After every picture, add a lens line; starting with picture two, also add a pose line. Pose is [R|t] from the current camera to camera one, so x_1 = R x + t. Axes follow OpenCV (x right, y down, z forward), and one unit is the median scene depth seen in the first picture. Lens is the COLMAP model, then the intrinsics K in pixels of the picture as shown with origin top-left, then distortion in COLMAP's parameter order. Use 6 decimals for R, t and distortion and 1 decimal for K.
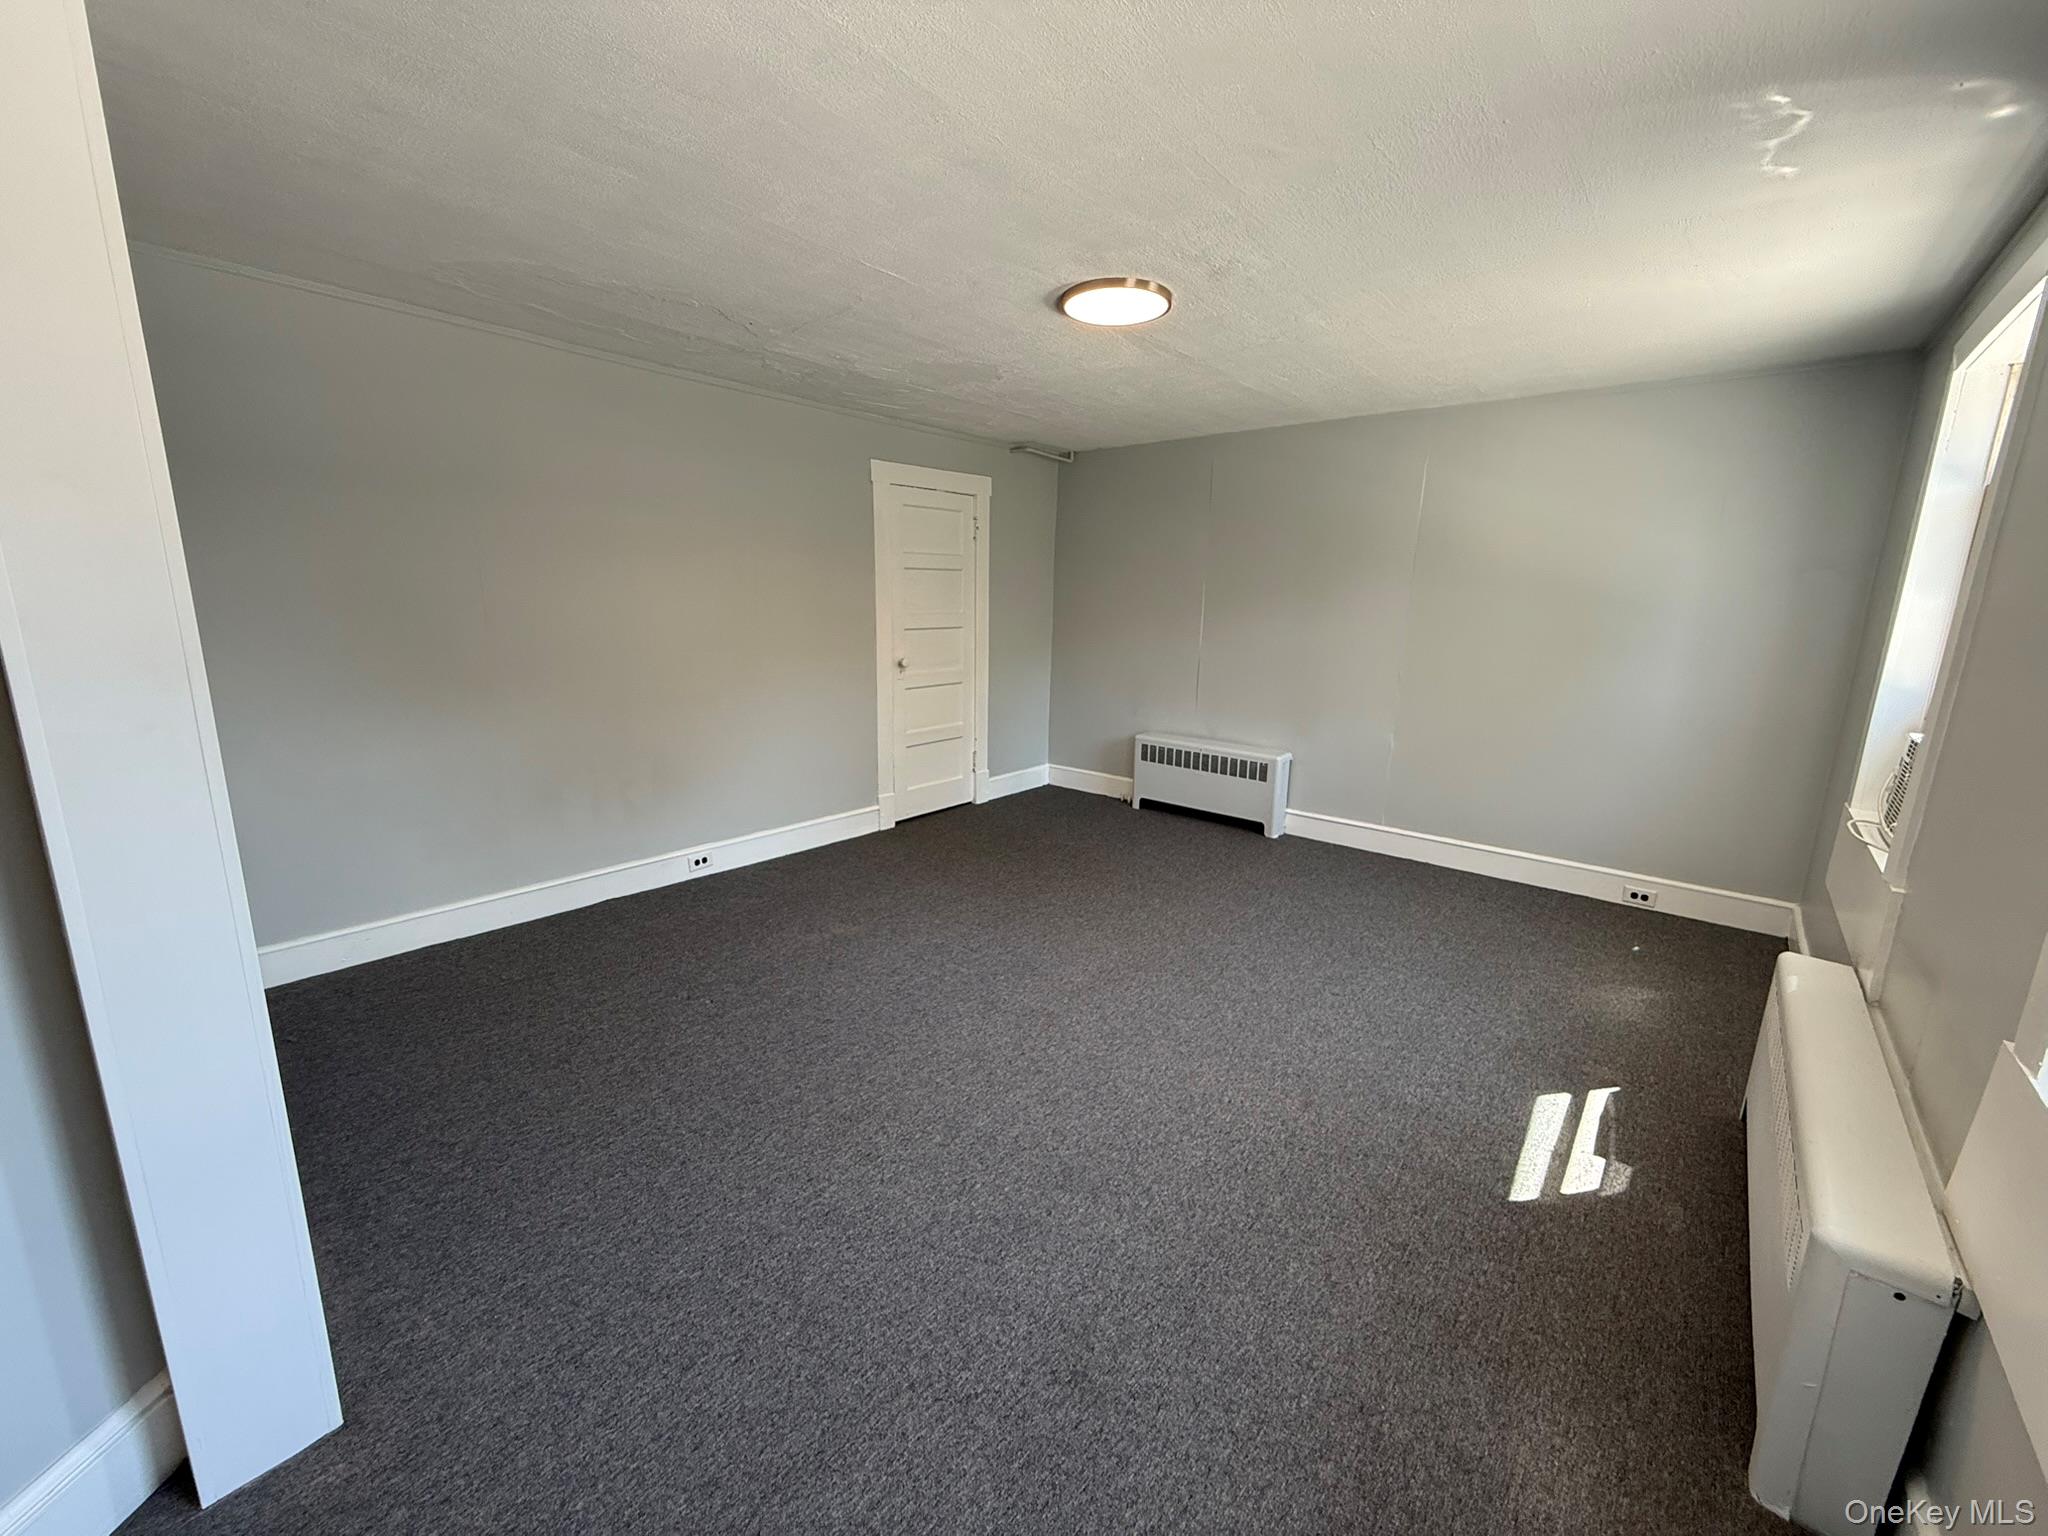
lens RADIAL K [[815.7, 0, 1019.0], [0, 815.7, 769.3], [0, 0, 1]] dist [0.000026, -0.000291]
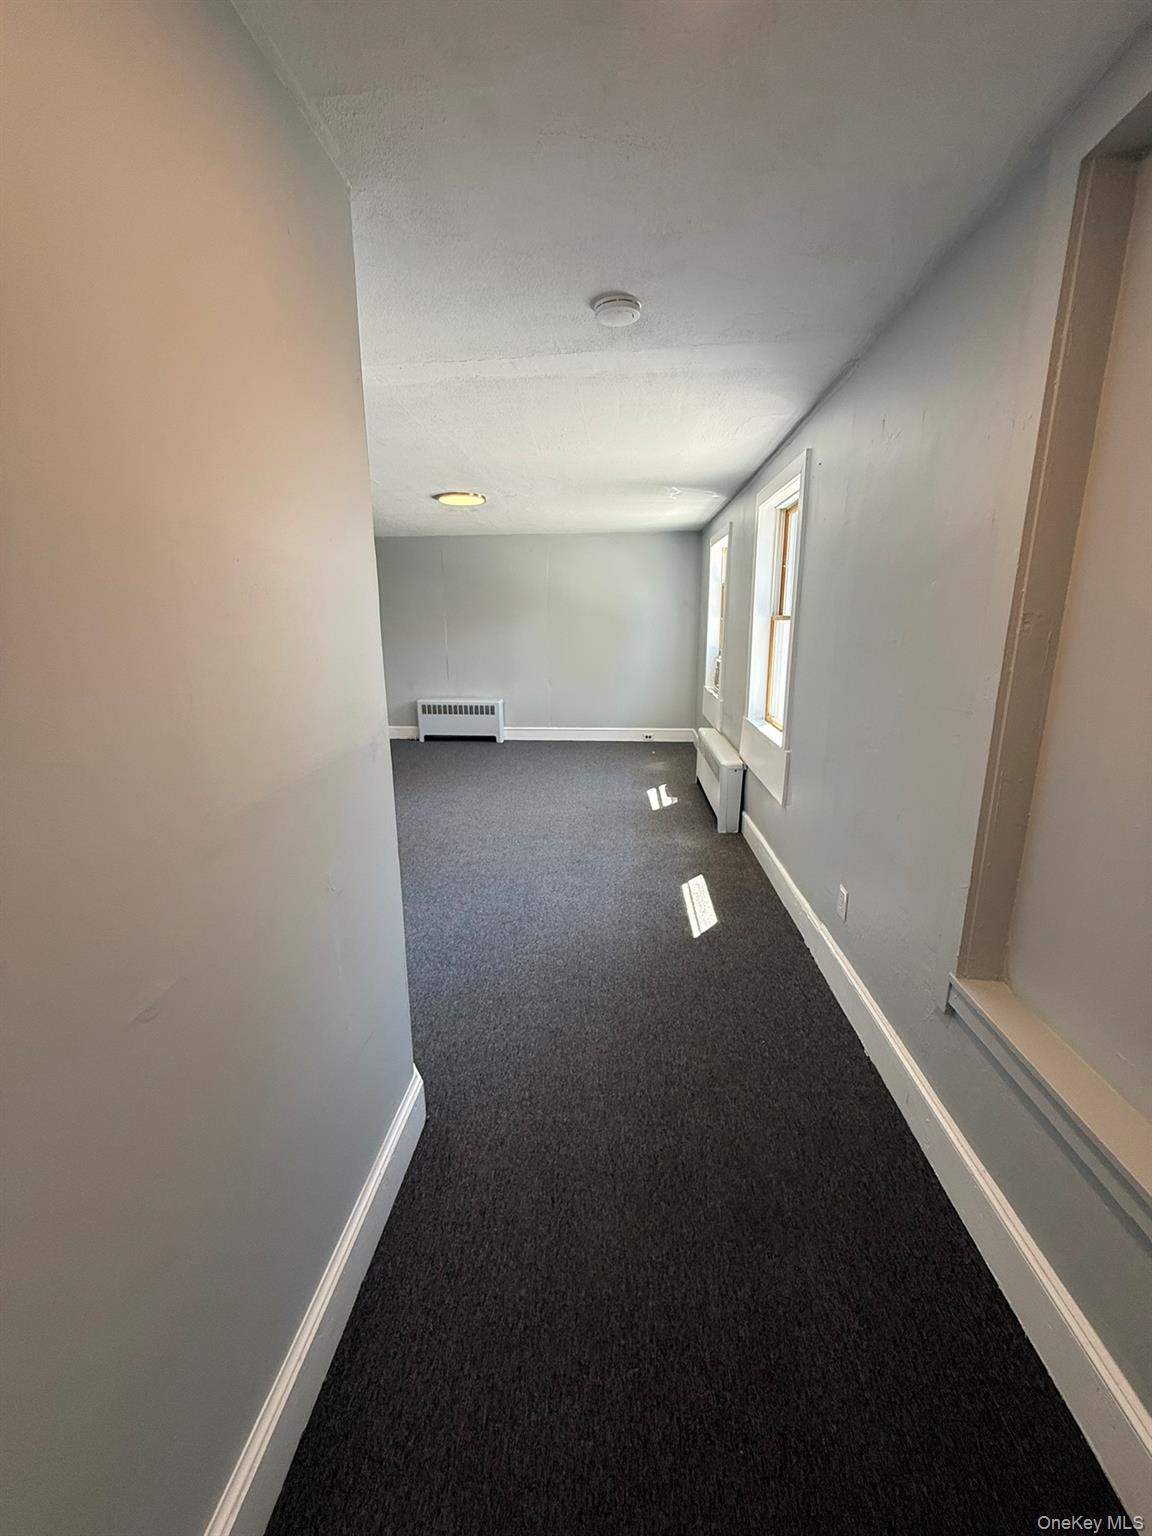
lens RADIAL K [[611.8, 0, 577.9], [0, 611.8, 762.1], [0, 0, 1]] dist [0.000026, -0.000291]
pose [[0.803118, -0.161076, 0.573634, -0.630715], [0.145200, 0.986649, 0.073763, 0.075418], [-0.577857, 0.024051, 0.815784, -0.511803]]
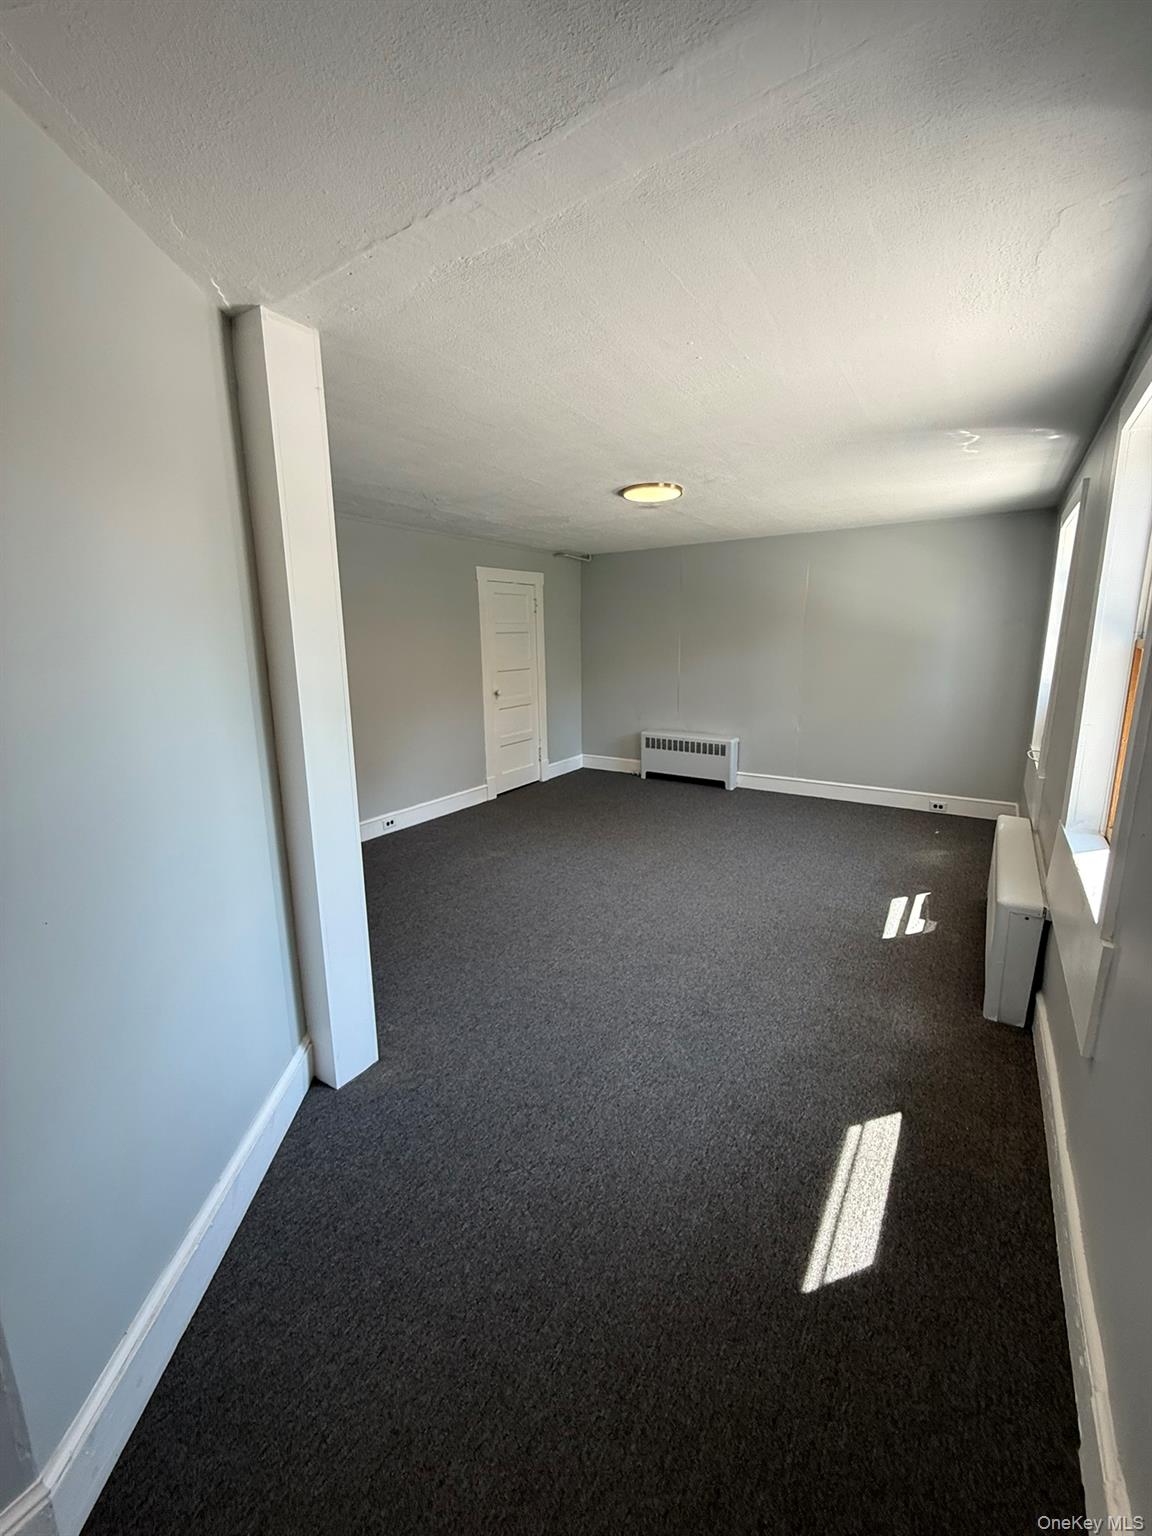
lens RADIAL K [[611.8, 0, 577.7], [0, 611.8, 762.3], [0, 0, 1]] dist [0.000026, -0.000291]
pose [[0.992148, -0.055081, 0.112284, -0.201615], [0.056093, 0.998408, -0.005872, 0.029073], [-0.111782, 0.012124, 0.993659, -0.295483]]
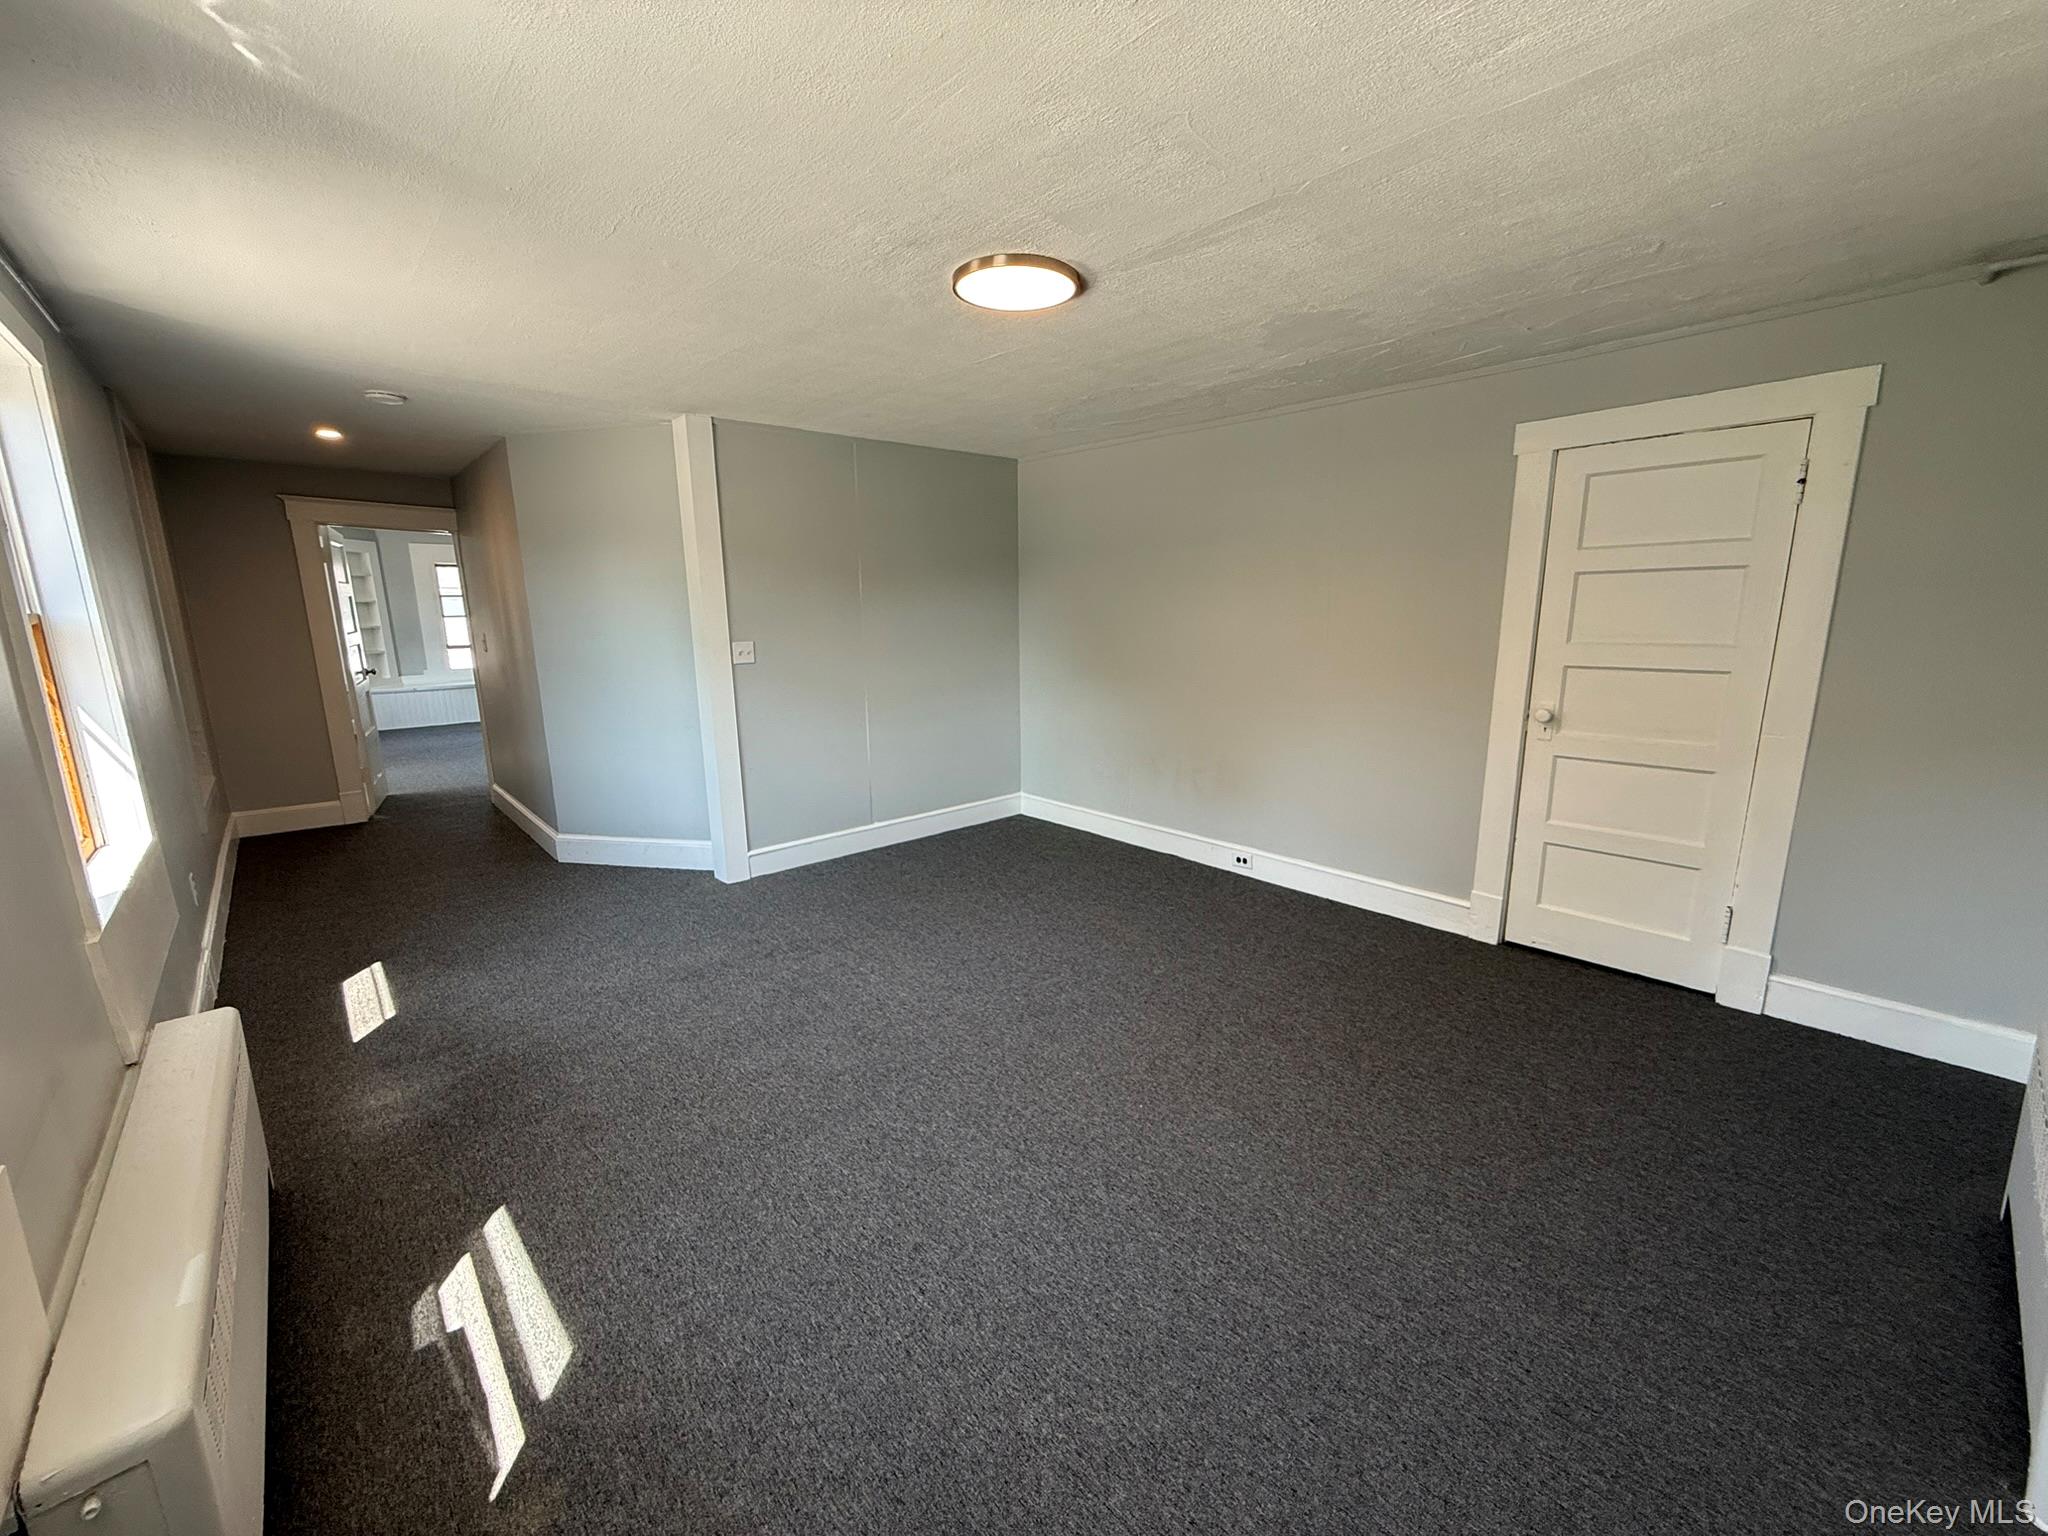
lens RADIAL K [[815.7, 0, 1010.8], [0, 815.7, 770.7], [0, 0, 1]] dist [0.000026, -0.000291]
pose [[-0.136944, 0.185382, -0.973078, 0.896664], [-0.198037, 0.957377, 0.210262, -0.220503], [0.970581, 0.221499, -0.094394, 1.012432]]
